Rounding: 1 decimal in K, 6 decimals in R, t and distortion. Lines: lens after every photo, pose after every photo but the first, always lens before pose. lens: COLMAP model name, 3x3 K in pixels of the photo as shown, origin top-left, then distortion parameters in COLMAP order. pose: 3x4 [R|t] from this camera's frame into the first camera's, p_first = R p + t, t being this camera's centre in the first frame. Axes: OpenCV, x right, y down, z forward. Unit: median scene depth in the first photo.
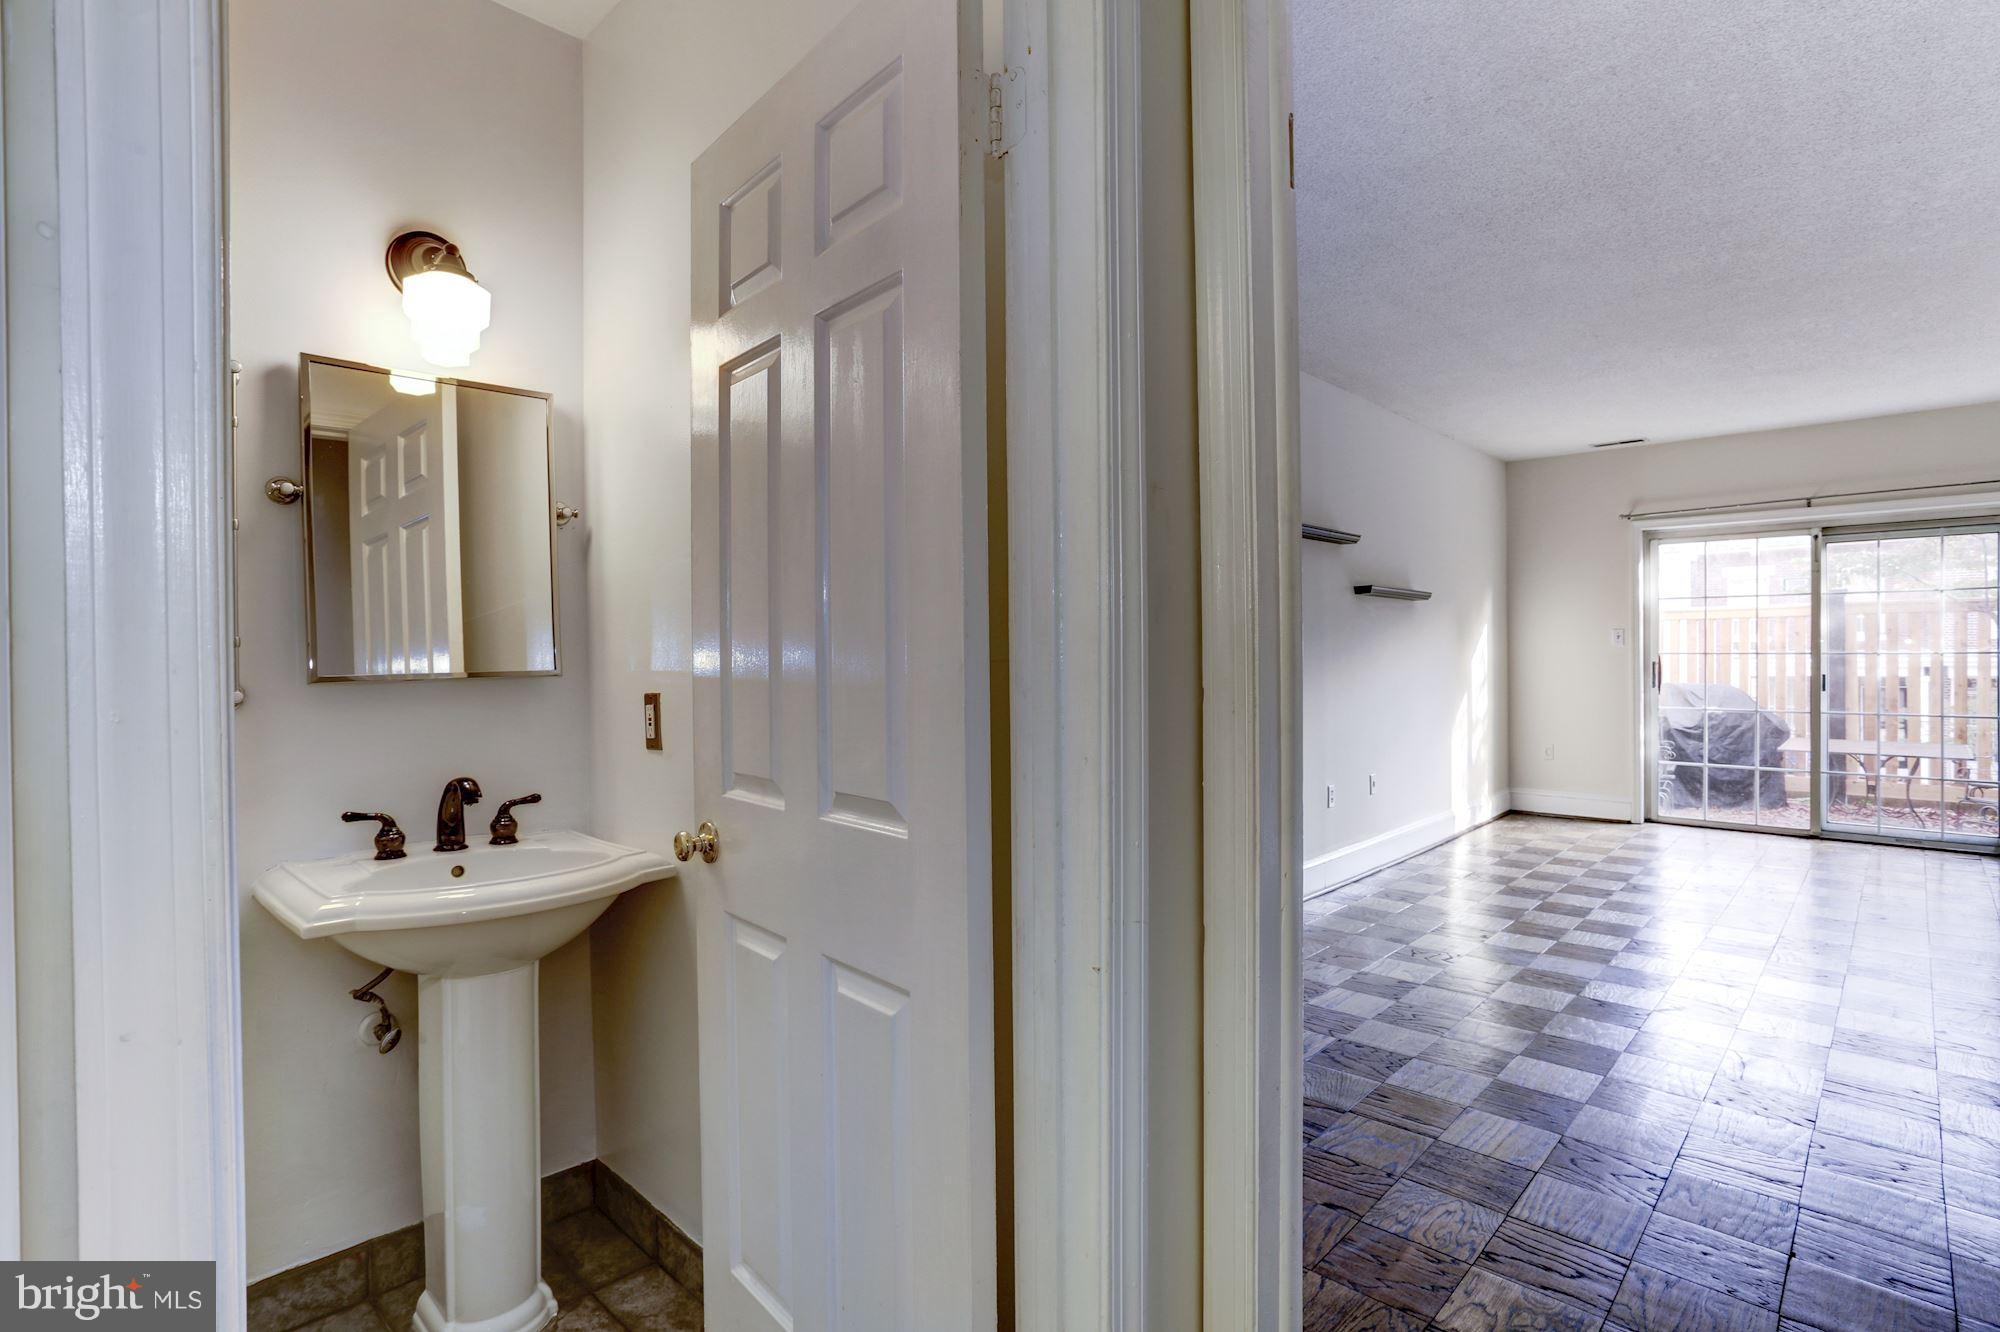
lens RADIAL K [[986.9, 0, 1009.3], [0, 986.9, 655.7], [0, 0, 1]] dist [-0.054210, 0.029136]
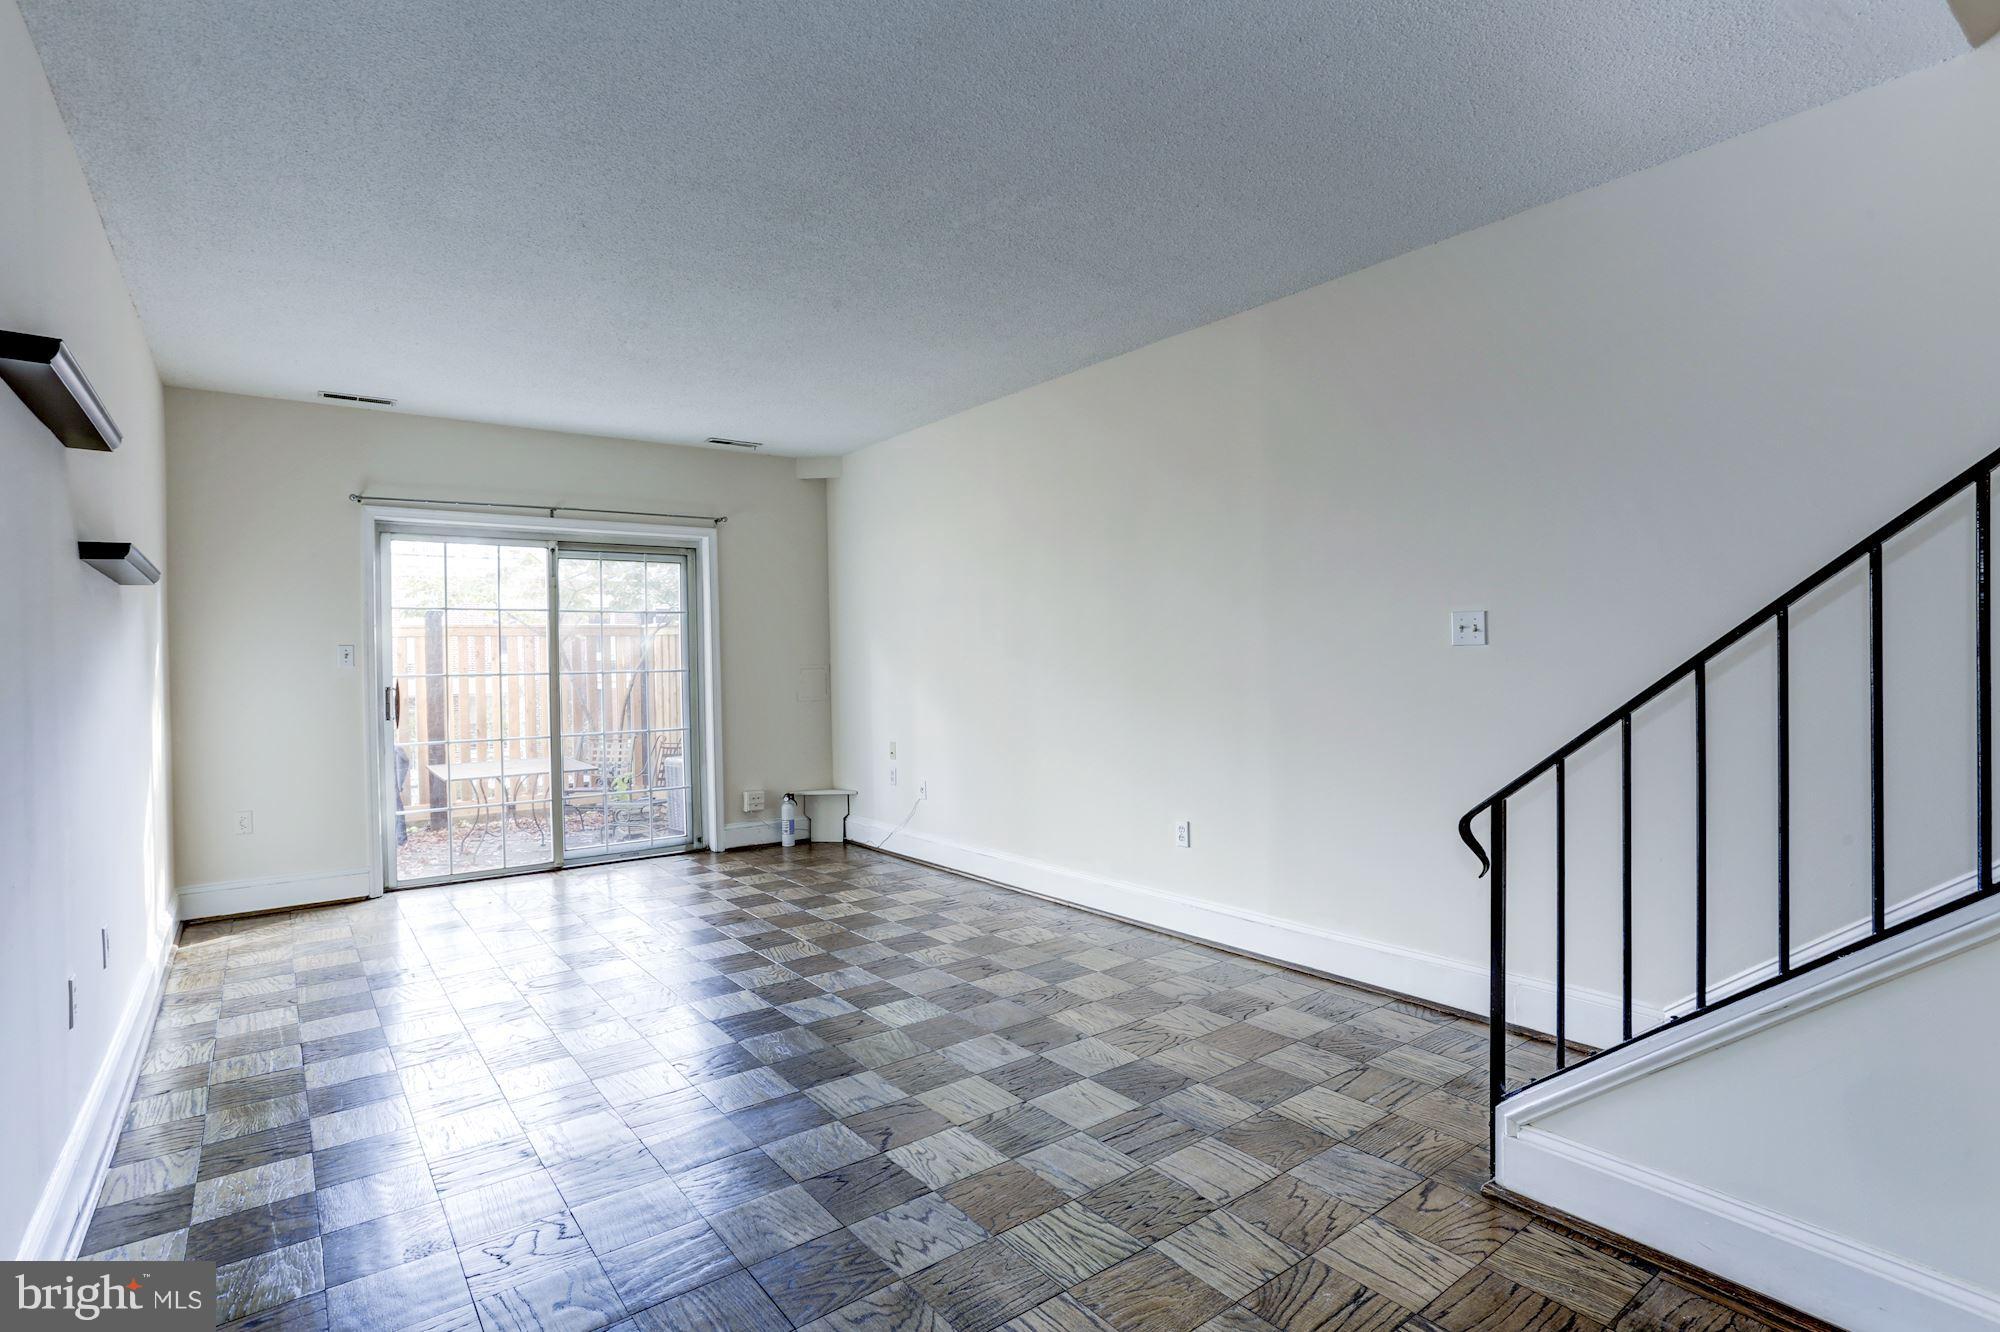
lens RADIAL K [[986.9, 0, 997.3], [0, 986.9, 667.6], [0, 0, 1]] dist [-0.054210, 0.029136]
pose [[0.184569, -0.006264, 0.982800, -0.019398], [0.024480, 0.999699, 0.001775, 0.000688], [-0.982515, 0.023731, 0.184666, 0.378387]]
